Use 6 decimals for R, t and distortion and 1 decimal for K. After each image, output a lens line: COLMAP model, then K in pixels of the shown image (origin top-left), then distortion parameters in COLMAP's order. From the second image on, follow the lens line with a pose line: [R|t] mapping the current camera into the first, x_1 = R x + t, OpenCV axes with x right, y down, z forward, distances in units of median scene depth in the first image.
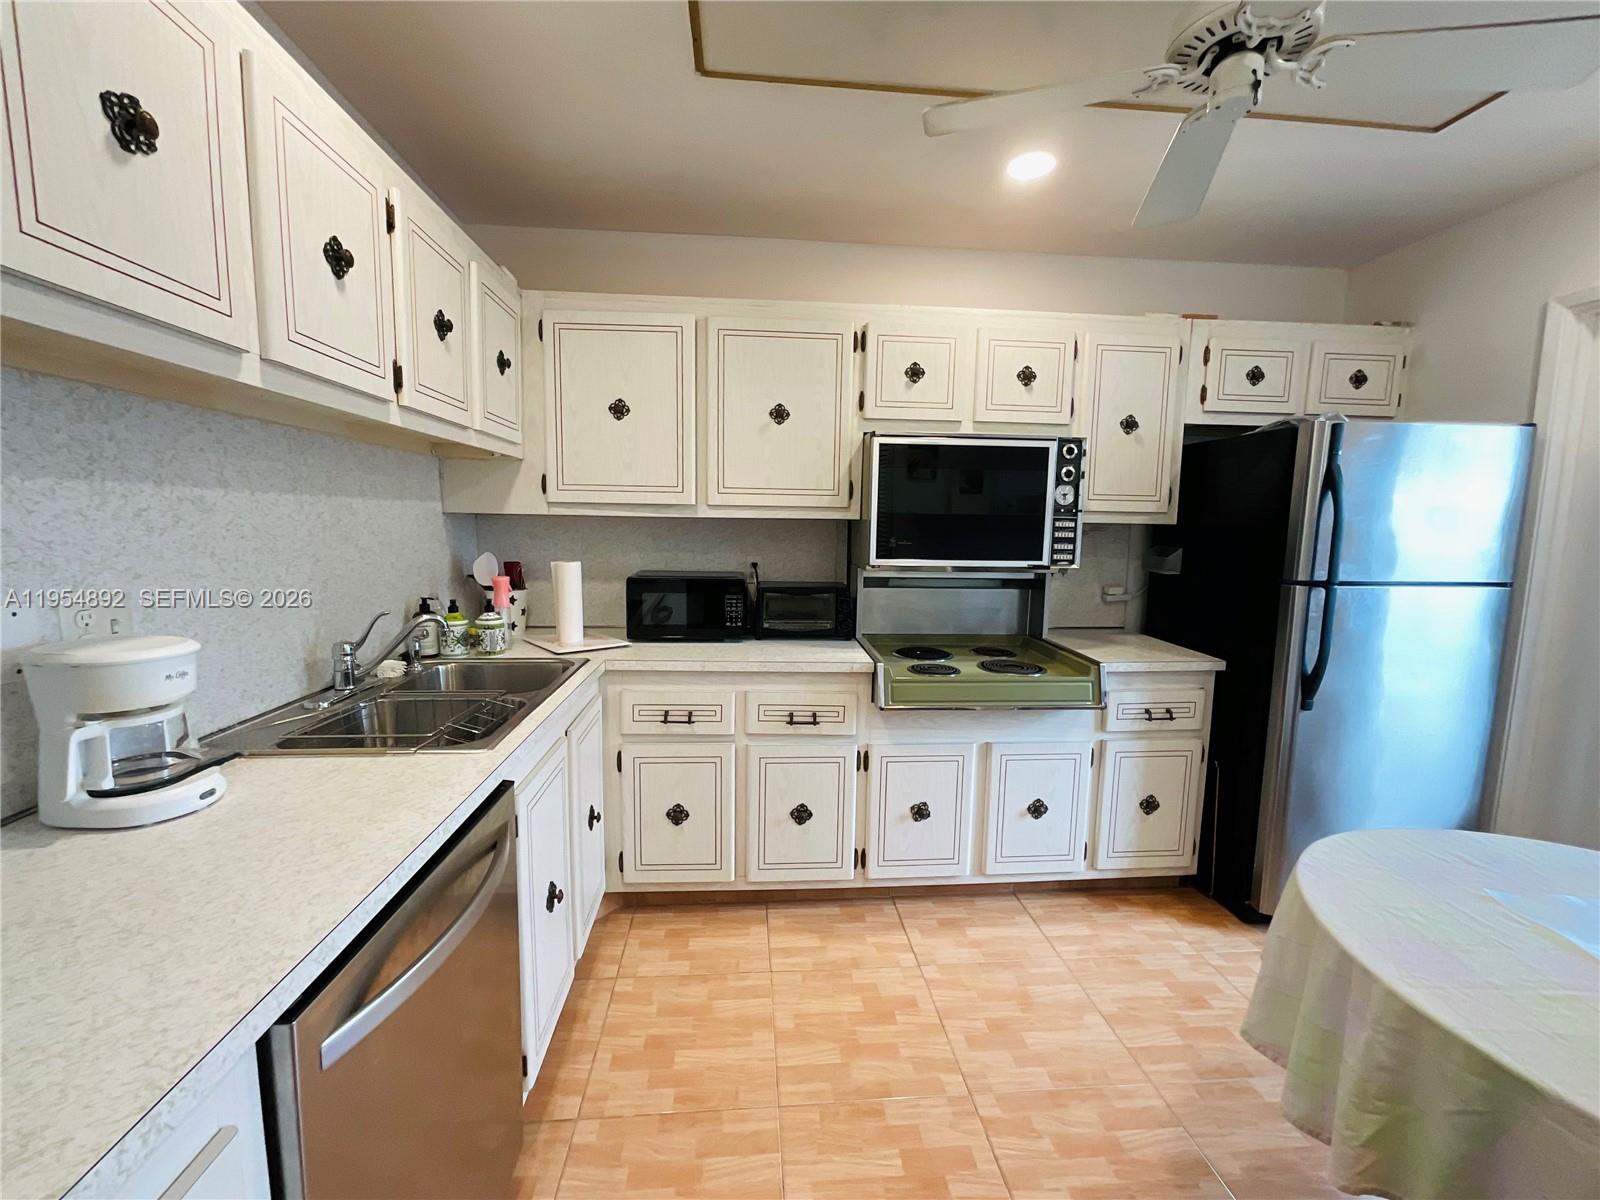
lens RADIAL K [[647.0, 0, 801.0], [0, 647.0, 601.6], [0, 0, 1]] dist [-0.000337, -0.000748]
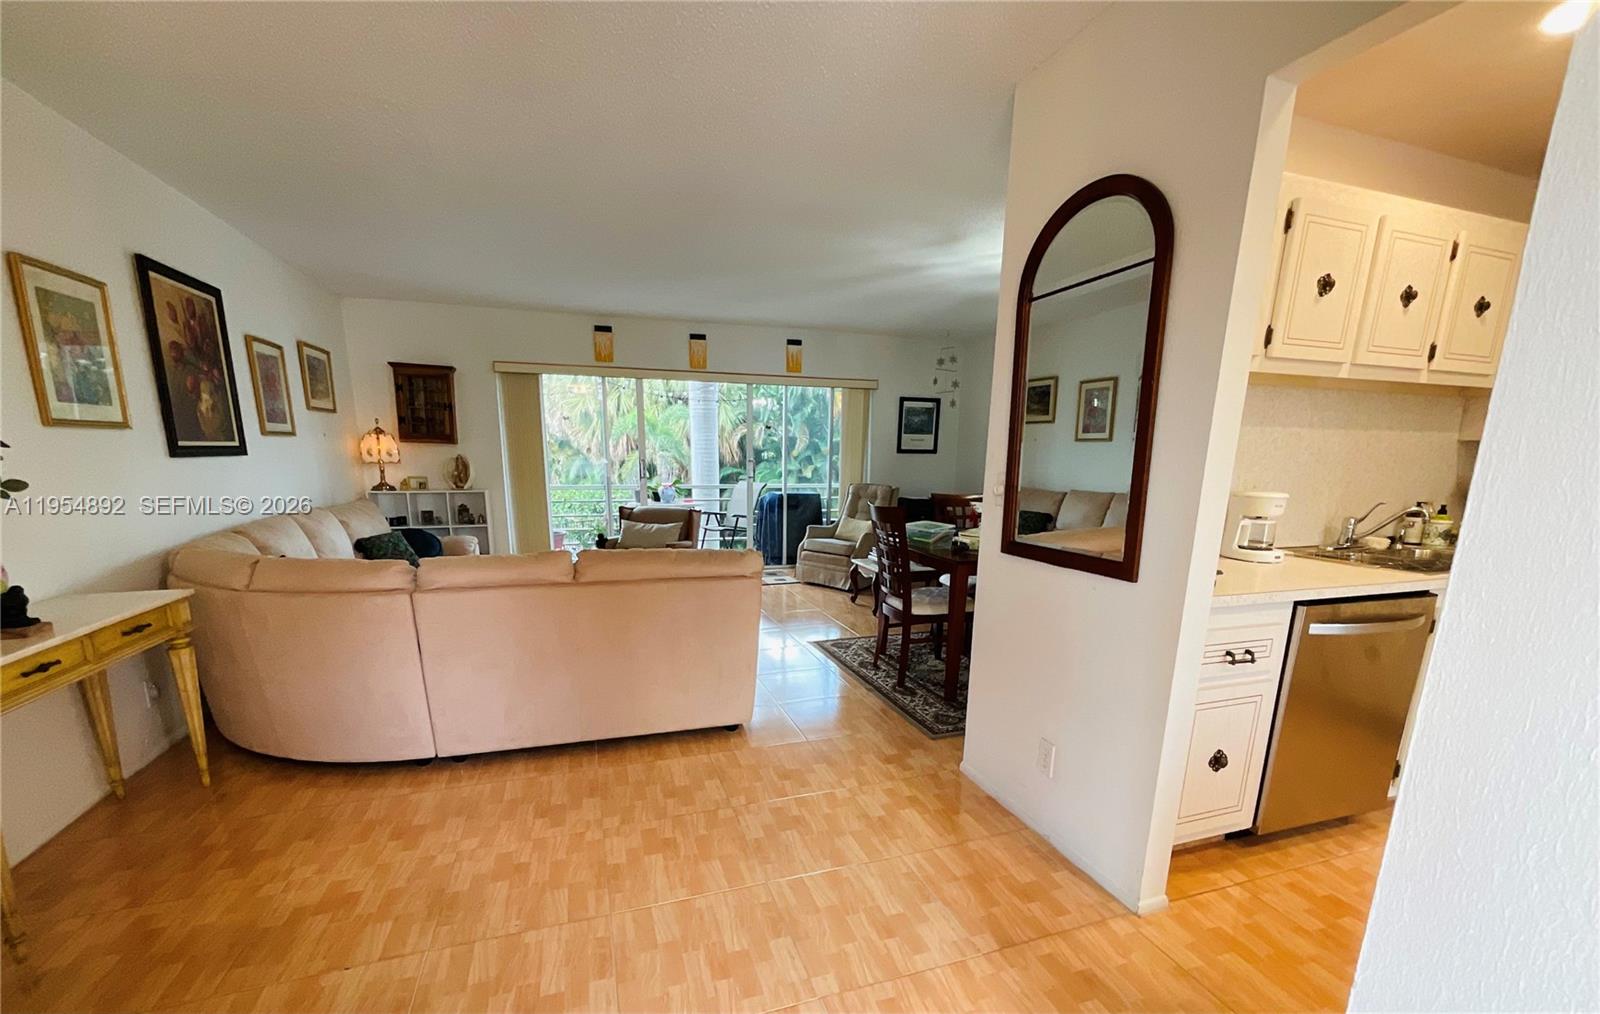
lens RADIAL K [[647.5, 0, 799.3], [0, 647.5, 589.8], [0, 0, 1]] dist [0.010021, -0.000540]
pose [[0.245373, 0.191690, -0.950288, 0.591888], [-0.127290, 0.978139, 0.164441, 0.150113], [0.961036, 0.080613, 0.264409, -0.819158]]
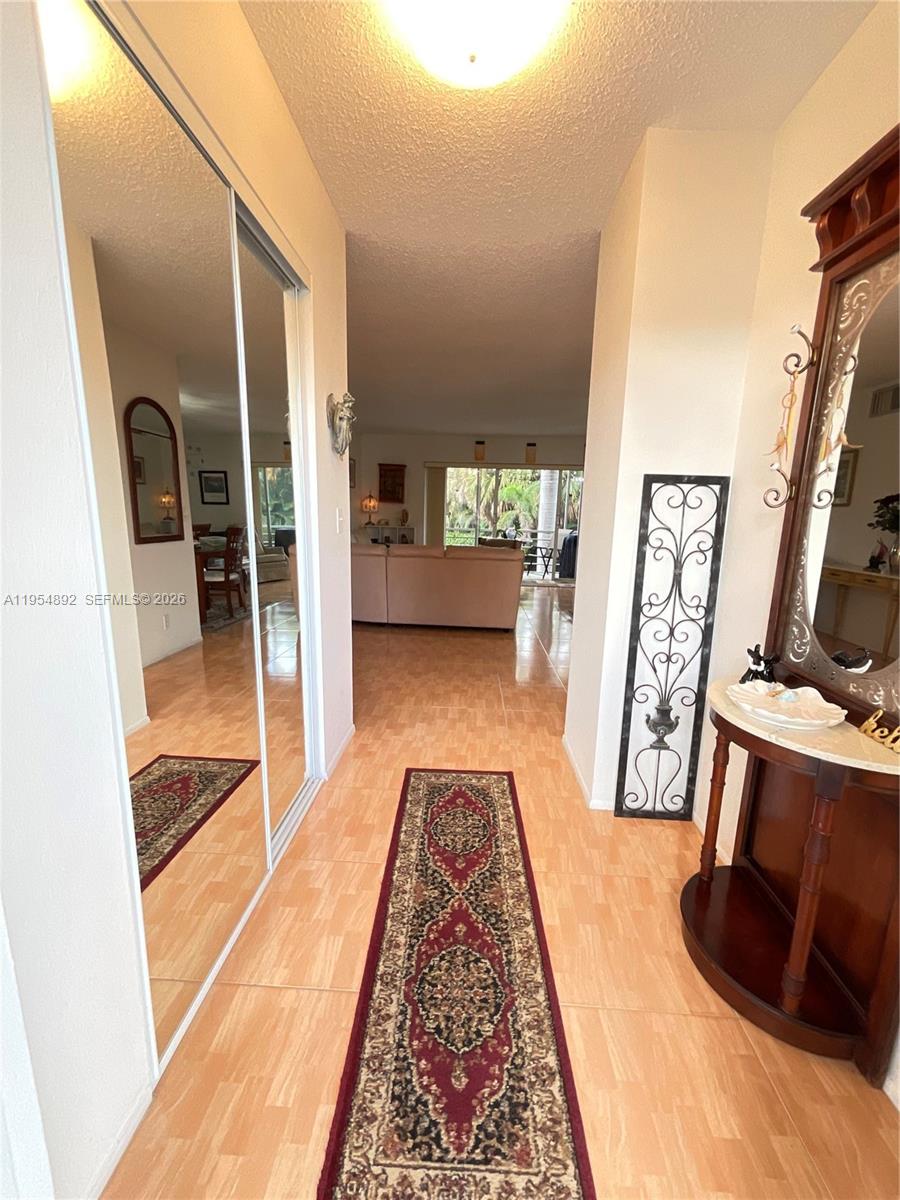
lens RADIAL K [[485.3, 0, 457.0], [0, 485.3, 600.9], [0, 0, 1]] dist [-0.000337, -0.000748]
pose [[-0.111931, 0.167181, -0.979552, 1.877976], [-0.153149, 0.971067, 0.183233, 0.167156], [0.981844, 0.170527, -0.083089, -0.559067]]
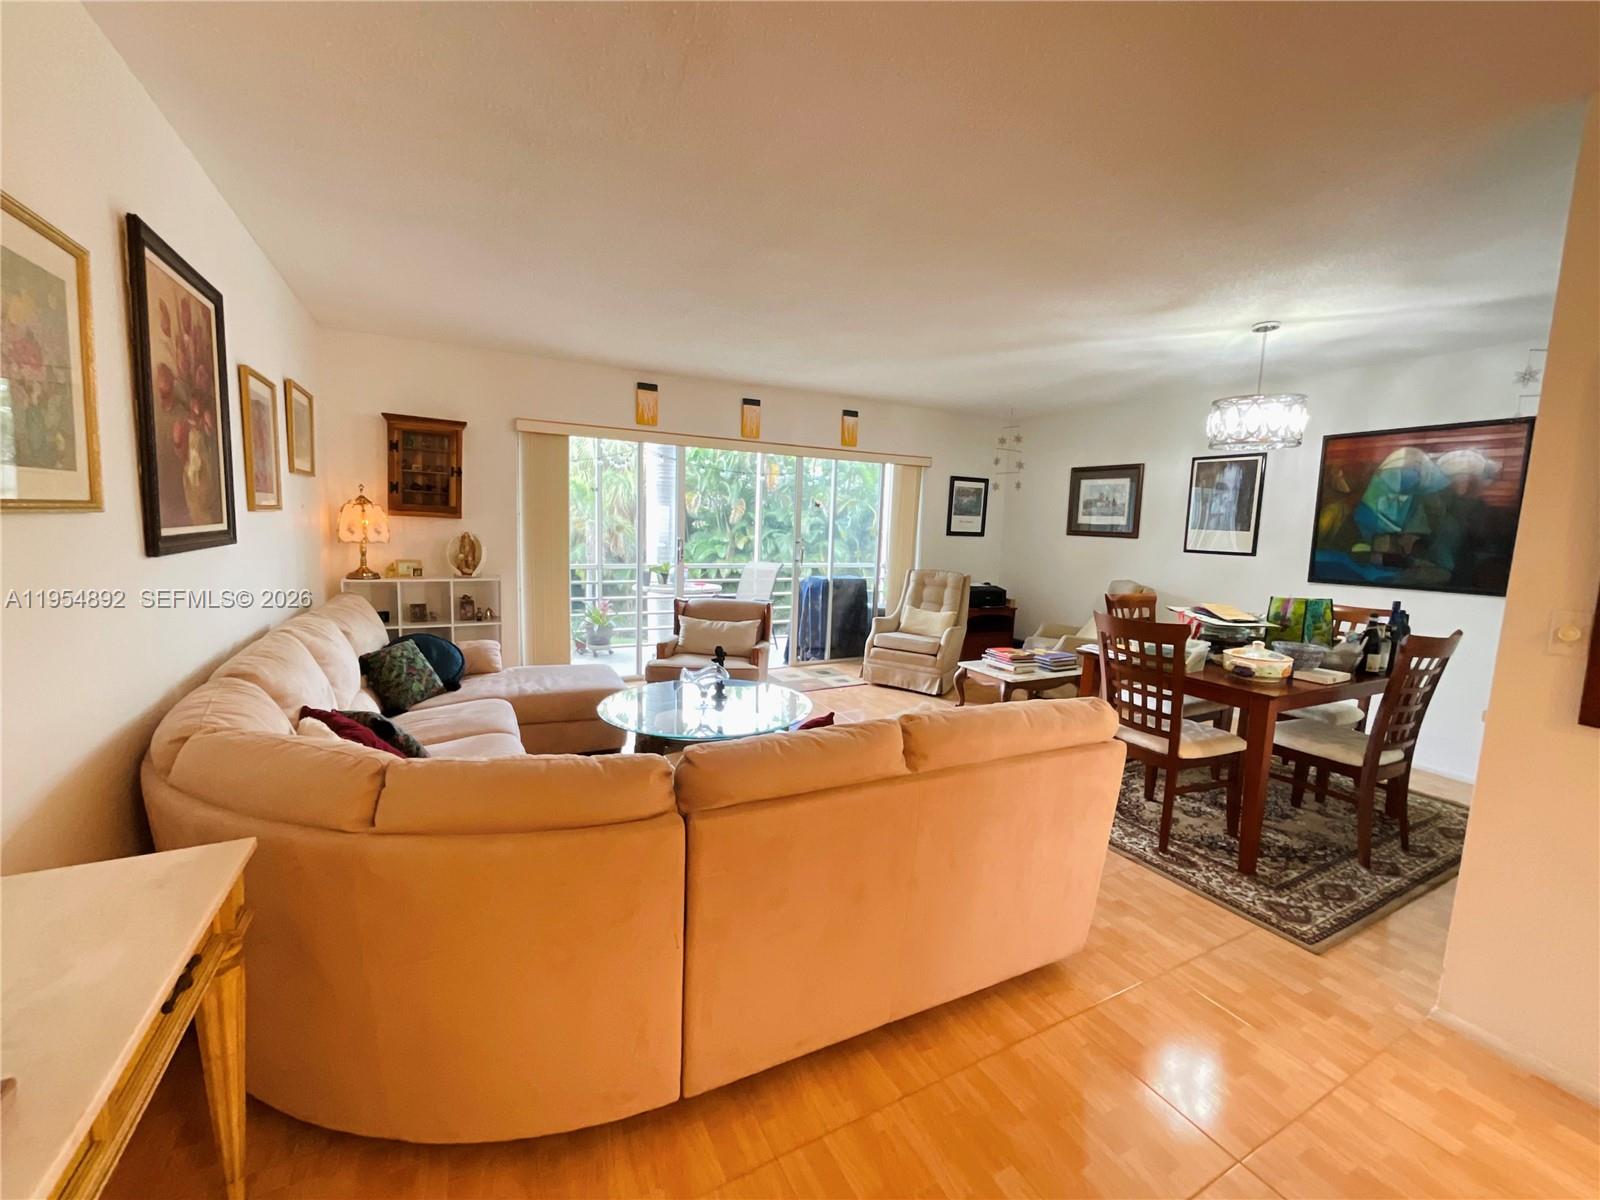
lens RADIAL K [[647.0, 0, 807.6], [0, 647.0, 594.9], [0, 0, 1]] dist [-0.000337, -0.000748]
pose [[0.399220, 0.102279, -0.911132, -0.266349], [-0.141172, 0.988765, 0.049138, 0.171301], [0.905922, 0.109009, 0.409174, -1.511886]]
